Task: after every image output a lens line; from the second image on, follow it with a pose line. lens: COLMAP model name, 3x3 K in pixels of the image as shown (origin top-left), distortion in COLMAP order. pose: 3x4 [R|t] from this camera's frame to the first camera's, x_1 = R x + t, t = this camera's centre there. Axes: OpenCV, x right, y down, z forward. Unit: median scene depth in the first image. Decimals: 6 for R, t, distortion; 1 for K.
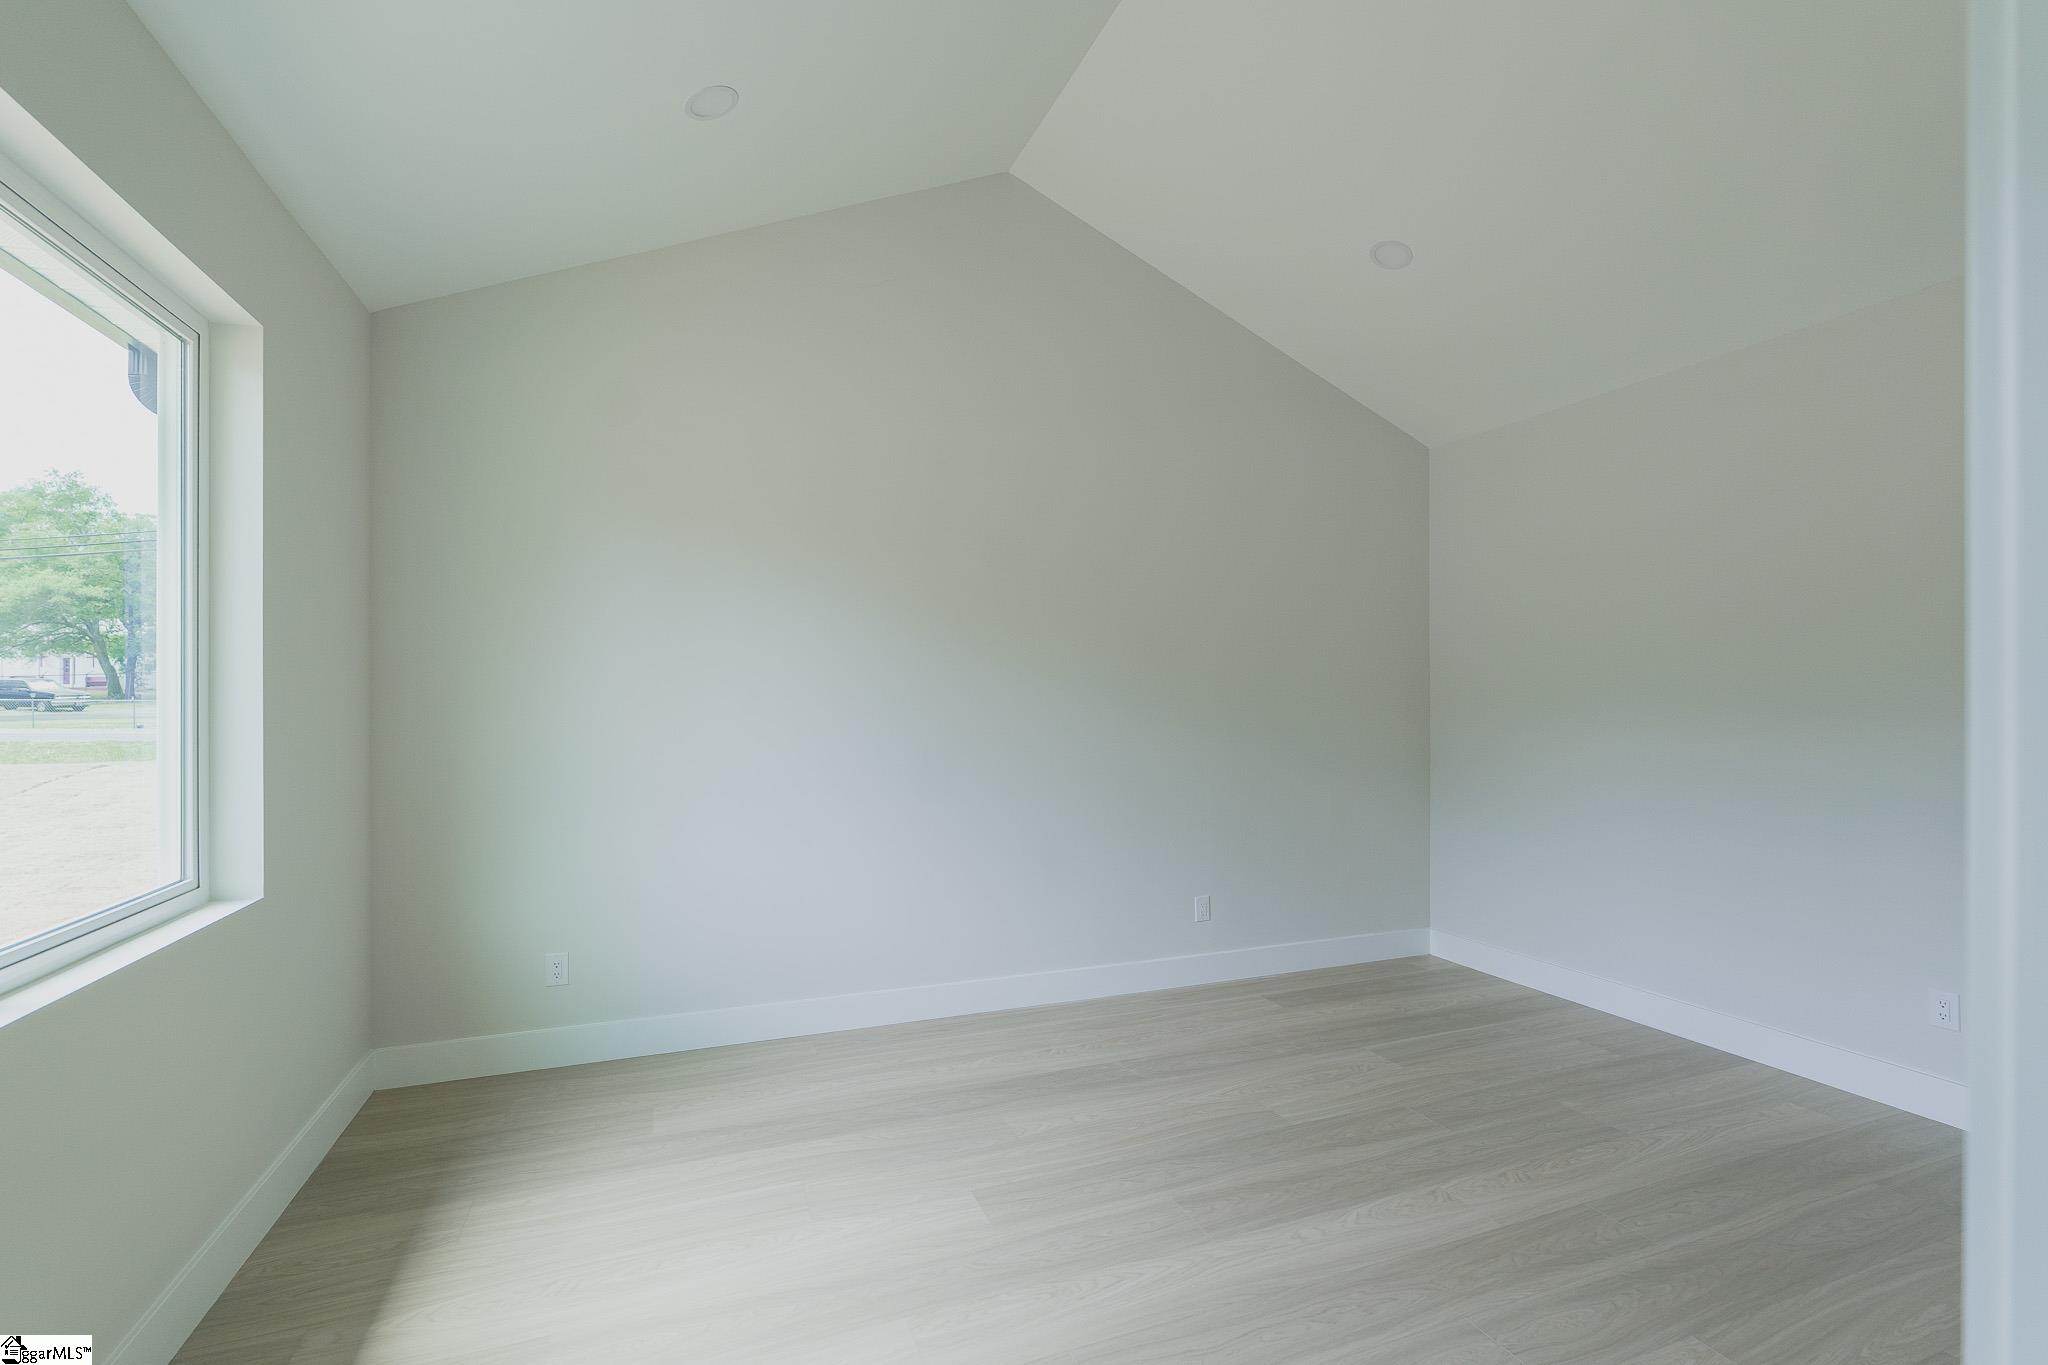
lens RADIAL K [[905.6, 0, 1025.1], [0, 905.6, 686.7], [0, 0, 1]] dist [-0.004069, -0.000021]
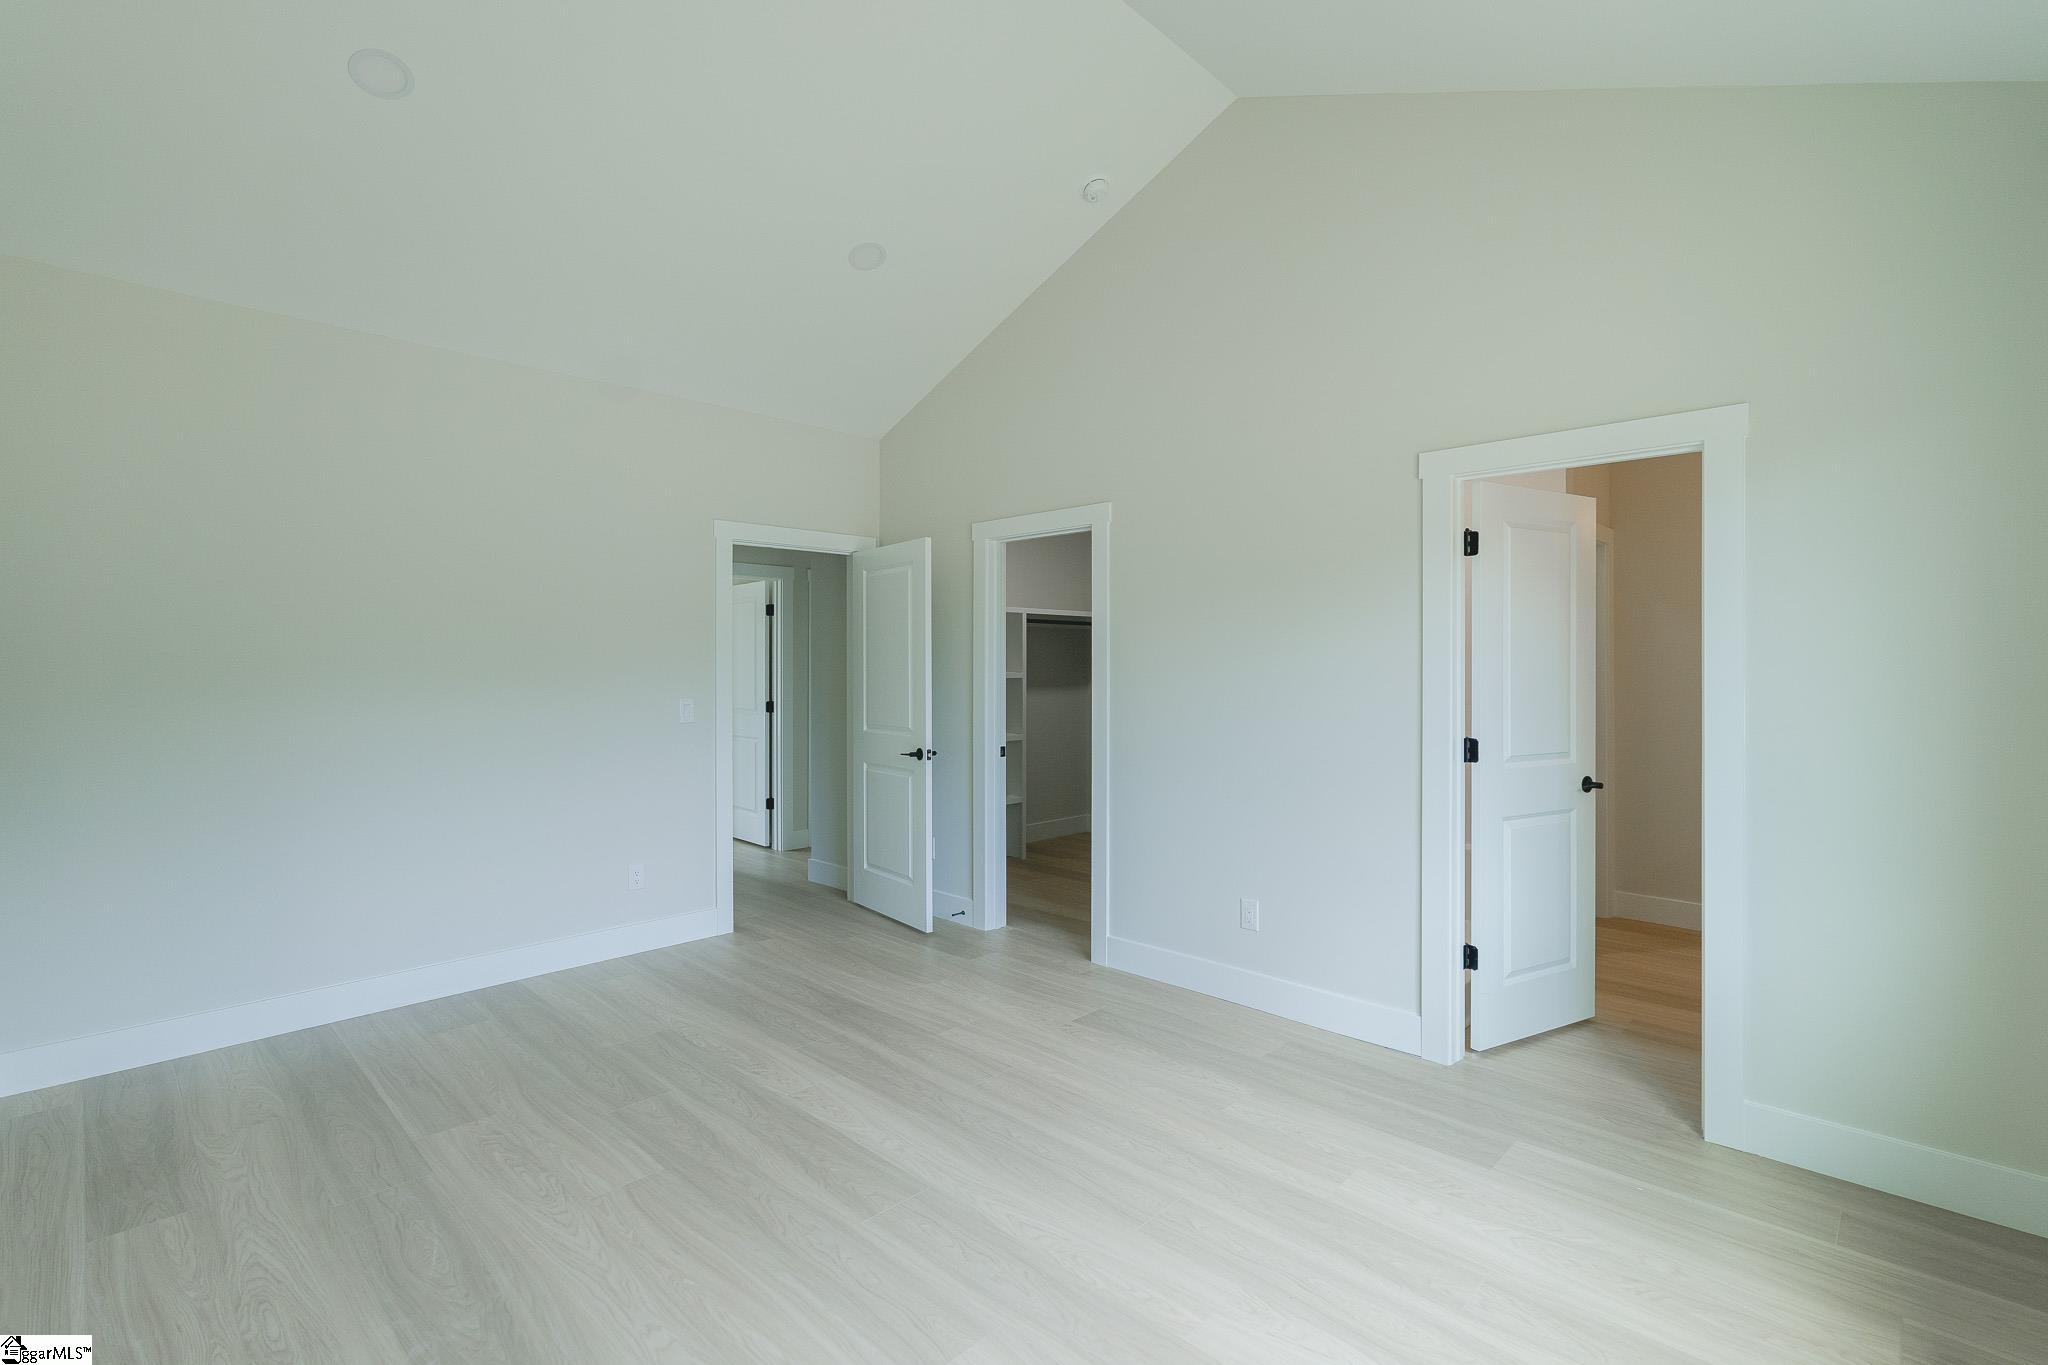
lens RADIAL K [[905.6, 0, 1025.1], [0, 905.6, 686.7], [0, 0, 1]] dist [-0.004069, -0.000021]
pose [[-0.409381, -0.017074, 0.912204, -0.544511], [-0.014258, 0.999823, 0.012315, 0.011715], [-0.912252, -0.007965, -0.409552, 0.924031]]
